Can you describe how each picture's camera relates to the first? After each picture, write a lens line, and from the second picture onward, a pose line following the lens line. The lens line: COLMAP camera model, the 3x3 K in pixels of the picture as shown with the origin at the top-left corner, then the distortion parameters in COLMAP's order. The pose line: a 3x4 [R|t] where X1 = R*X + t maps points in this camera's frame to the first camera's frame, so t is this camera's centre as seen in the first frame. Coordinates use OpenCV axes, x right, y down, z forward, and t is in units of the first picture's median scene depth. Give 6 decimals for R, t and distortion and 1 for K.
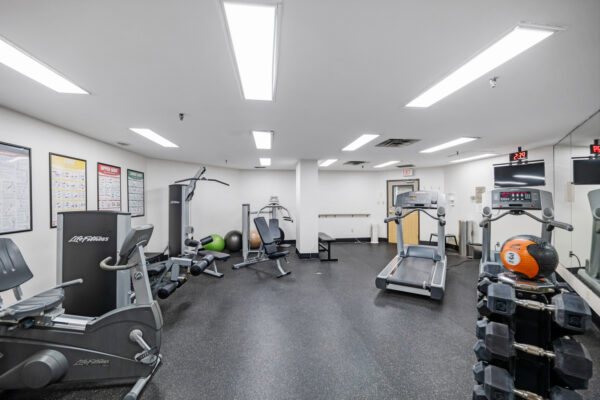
lens RADIAL K [[244.8, 0, 300.7], [0, 244.8, 201.6], [0, 0, 1]] dist [-0.008387, -0.004620]
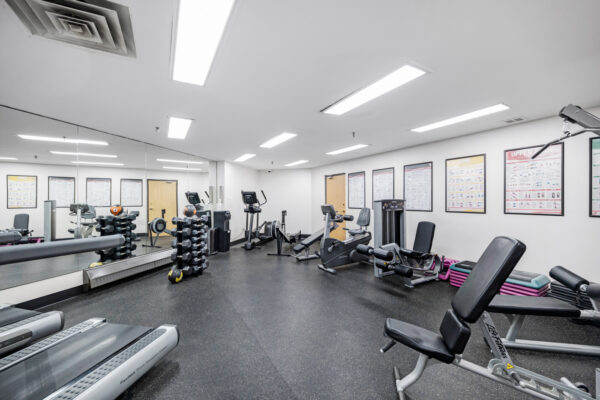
lens RADIAL K [[244.8, 0, 299.3], [0, 244.8, 201.0], [0, 0, 1]] dist [-0.008387, -0.004620]
pose [[-0.927734, 0.000429, -0.373242, 0.294147], [0.002042, 0.999990, -0.003926, 0.042948], [0.373237, -0.004405, -0.927726, 1.841775]]
